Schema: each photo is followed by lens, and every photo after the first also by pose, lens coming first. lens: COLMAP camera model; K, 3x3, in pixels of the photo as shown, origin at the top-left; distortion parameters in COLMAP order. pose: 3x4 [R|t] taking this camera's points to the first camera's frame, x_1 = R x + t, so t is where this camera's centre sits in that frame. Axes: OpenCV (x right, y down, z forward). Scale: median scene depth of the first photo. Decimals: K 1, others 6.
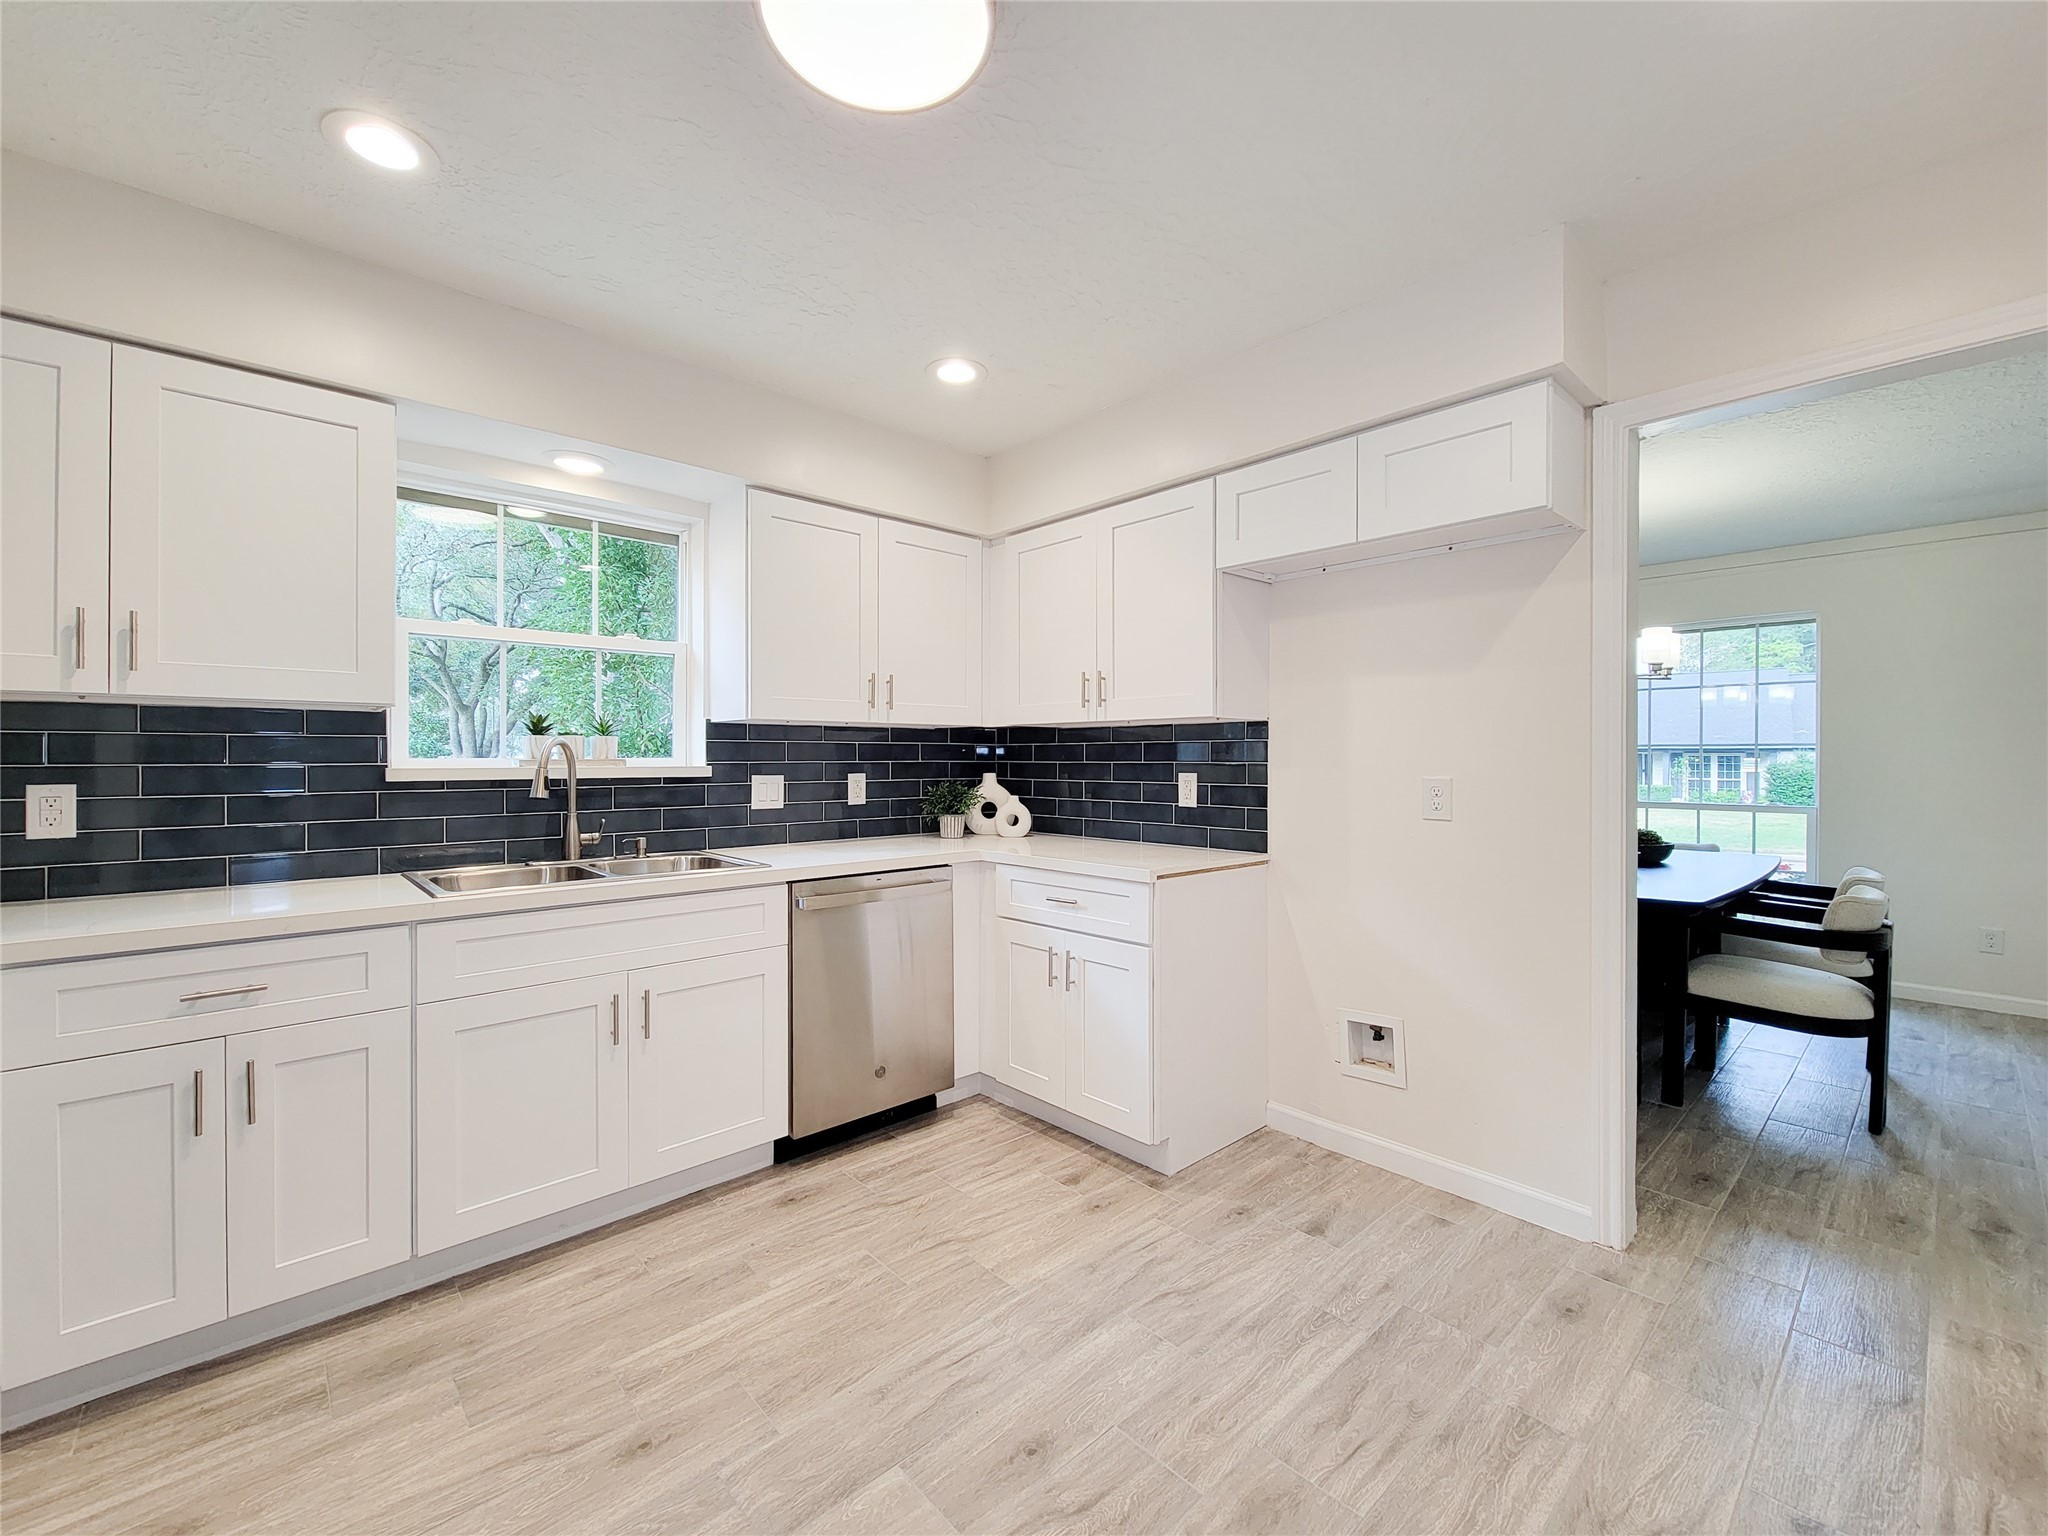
lens RADIAL K [[845.5, 0, 1009.8], [0, 845.5, 761.0], [0, 0, 1]] dist [0.006535, -0.003454]
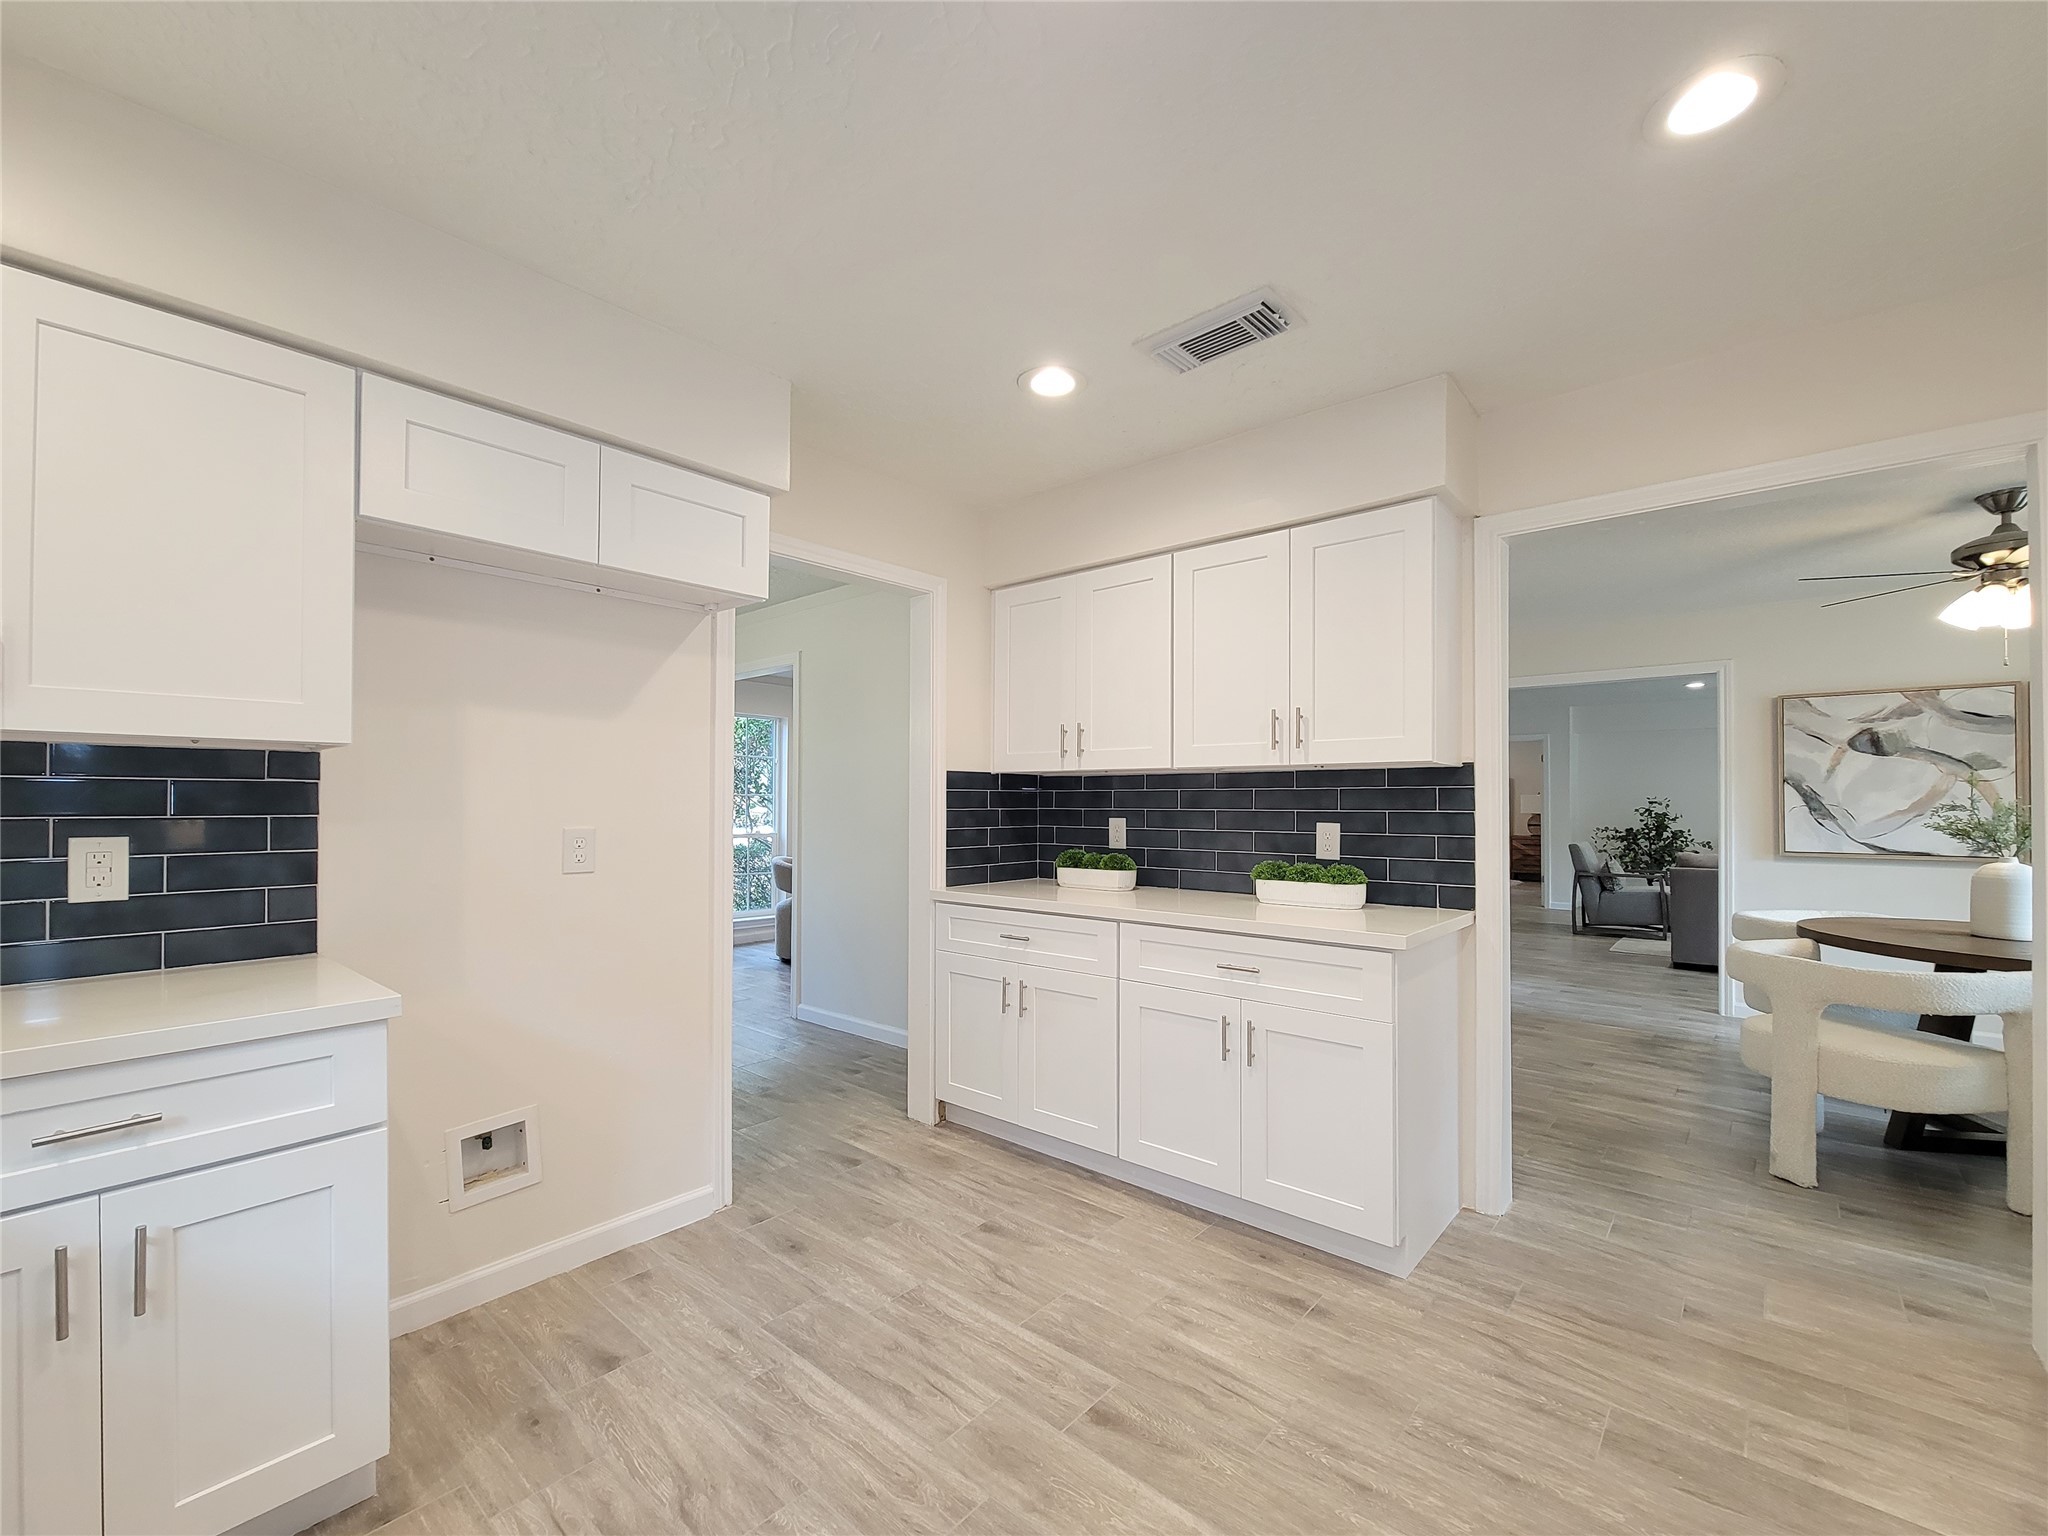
lens RADIAL K [[845.5, 0, 1024.9], [0, 845.5, 798.2], [0, 0, 1]] dist [0.006535, -0.003454]
pose [[-0.111354, 0.004793, 0.993769, -0.486451], [0.007385, 0.999965, -0.003995, -0.005495], [-0.993753, 0.006894, -0.111385, 0.617314]]
